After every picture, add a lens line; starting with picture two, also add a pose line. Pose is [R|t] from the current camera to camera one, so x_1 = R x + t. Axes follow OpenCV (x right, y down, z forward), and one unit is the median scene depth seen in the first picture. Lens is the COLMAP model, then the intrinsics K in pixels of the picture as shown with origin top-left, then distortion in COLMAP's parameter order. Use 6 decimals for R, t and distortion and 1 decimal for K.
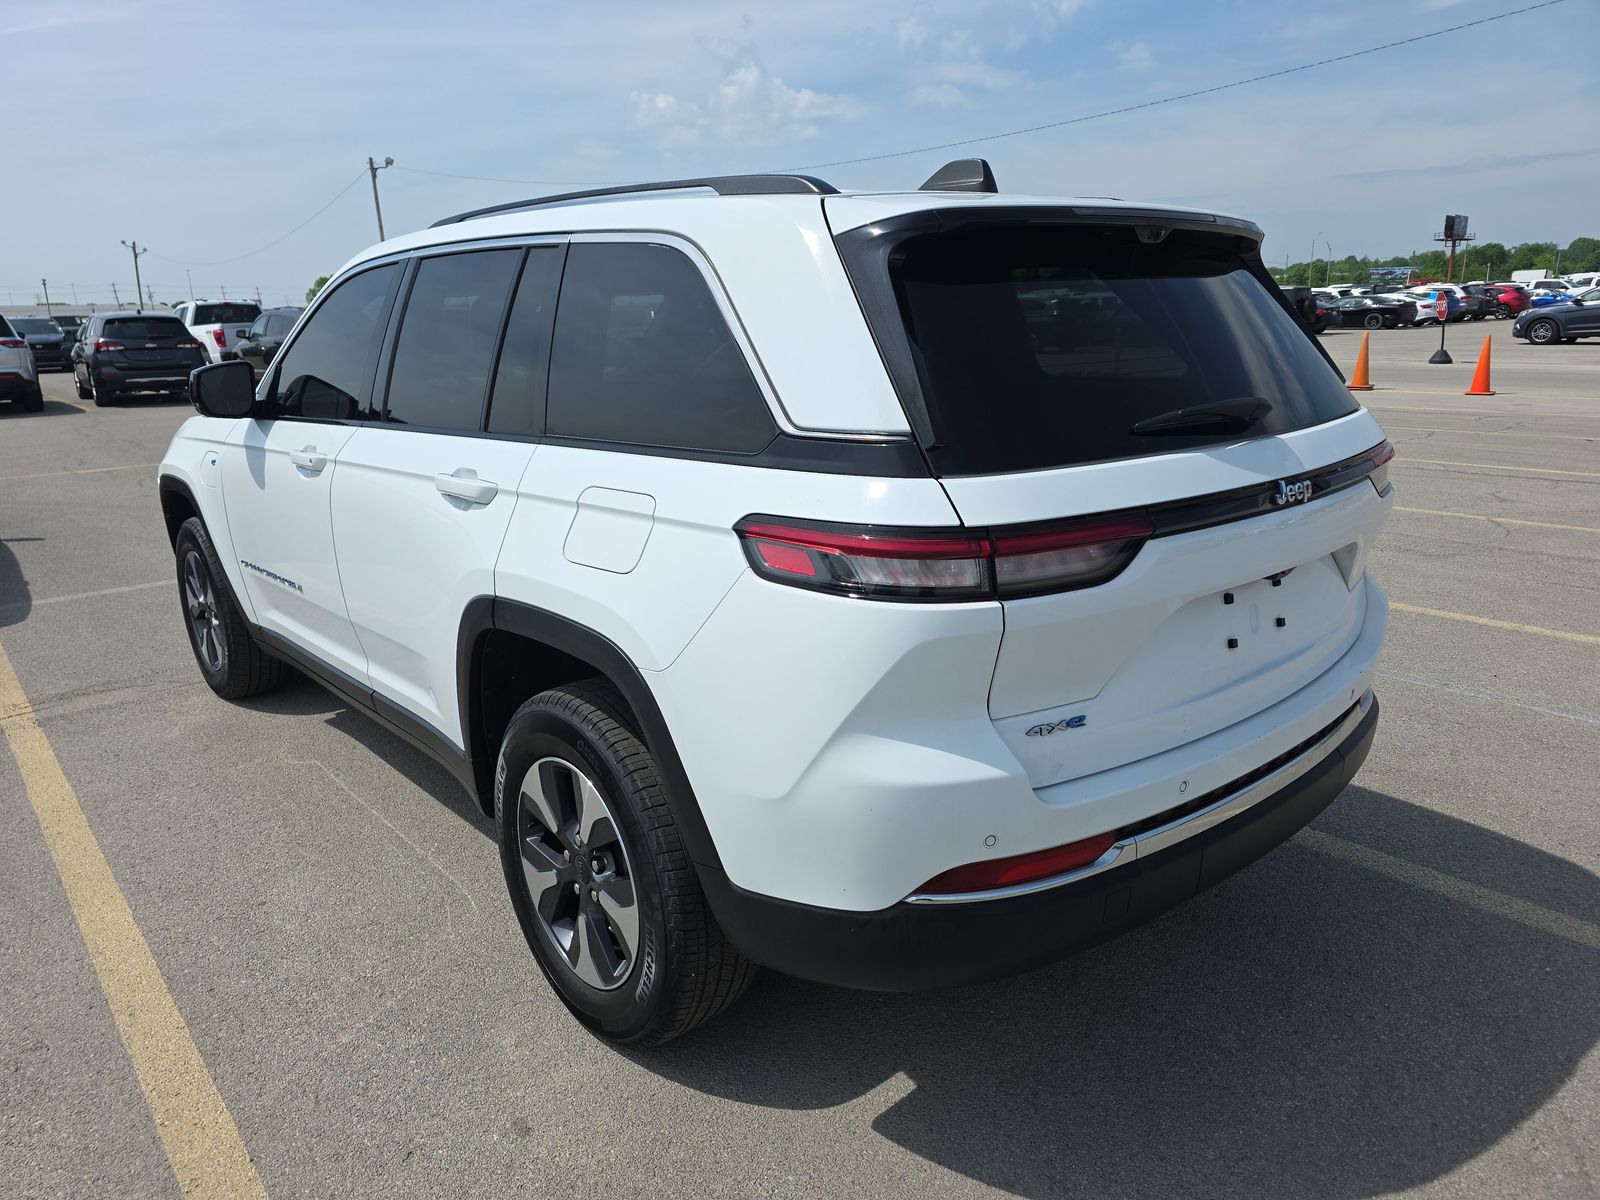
lens RADIAL K [[1064.7, 0, 803.4], [0, 1064.7, 624.7], [0, 0, 1]] dist [0.003944, 0.001520]
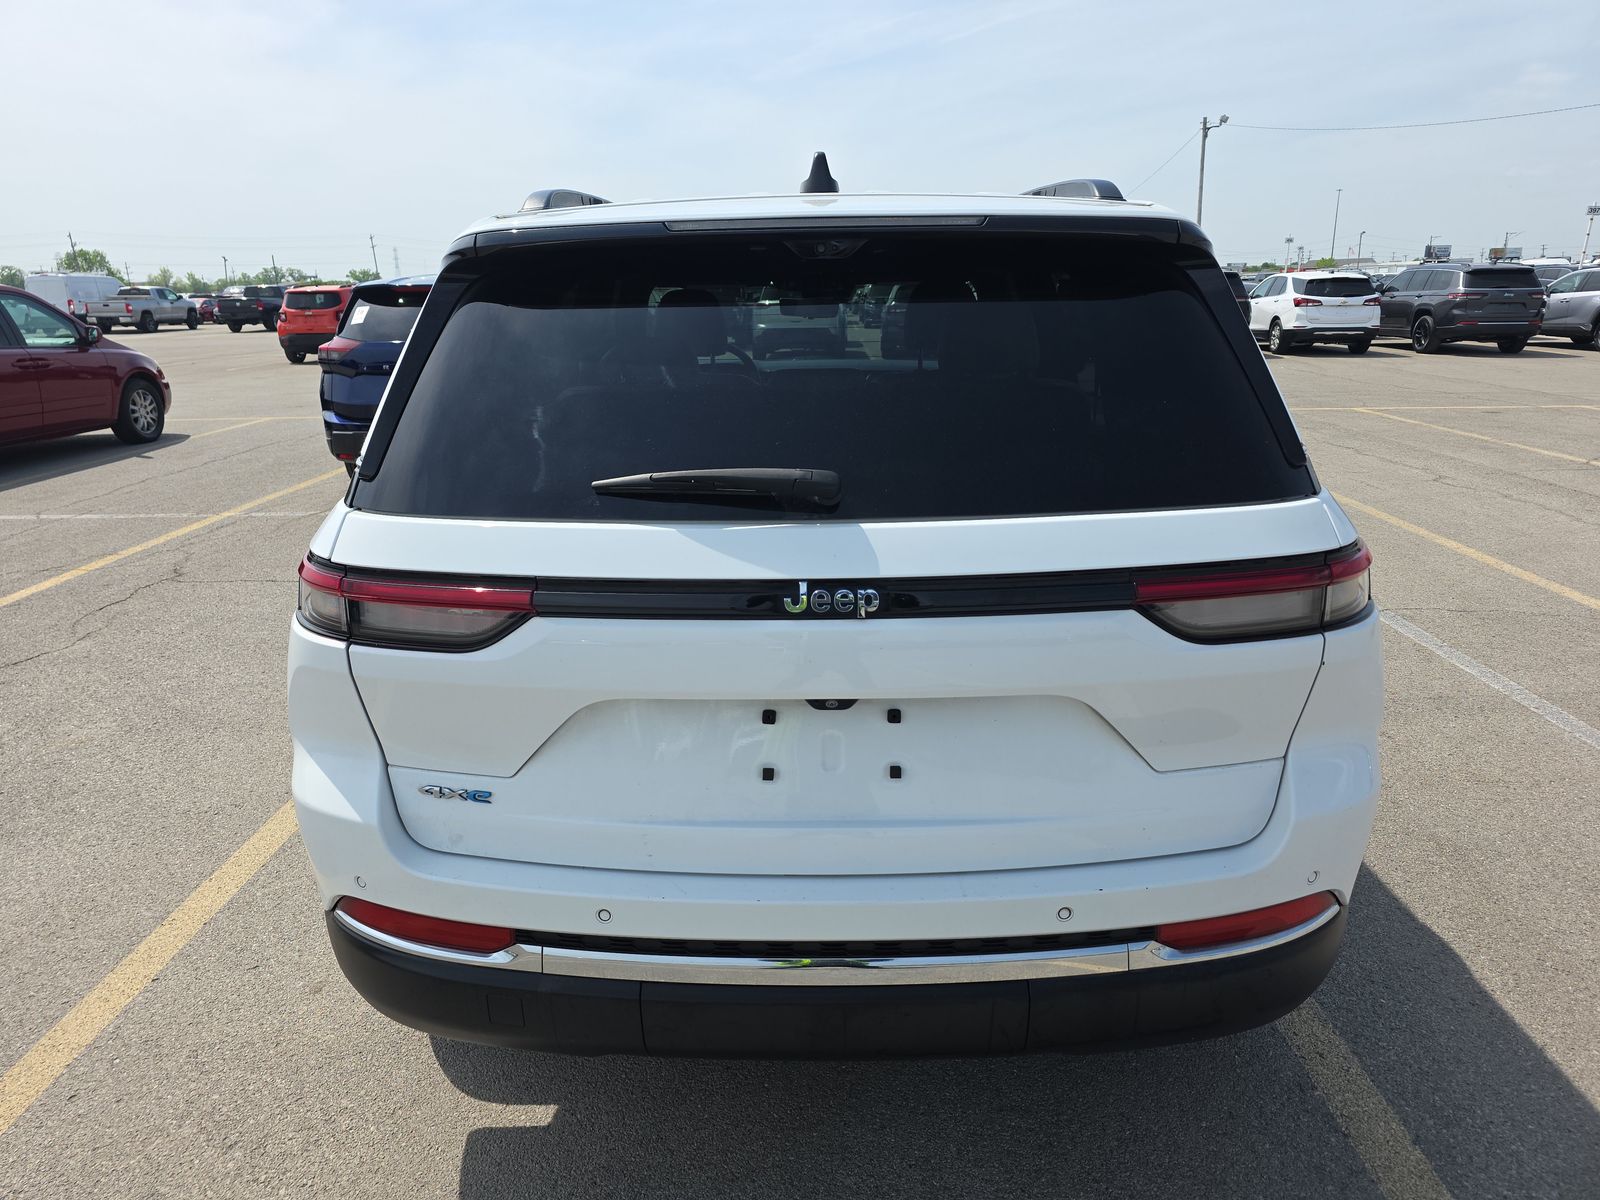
lens RADIAL K [[1064.4, 0, 800.0], [0, 1064.4, 600.0], [0, 0, 1]] dist [-0.000440, -0.000392]
pose [[0.722623, 0.181229, -0.667063, 0.909836], [-0.169826, 0.981988, 0.082818, -0.171976], [0.670056, 0.053438, 0.740384, 0.444691]]
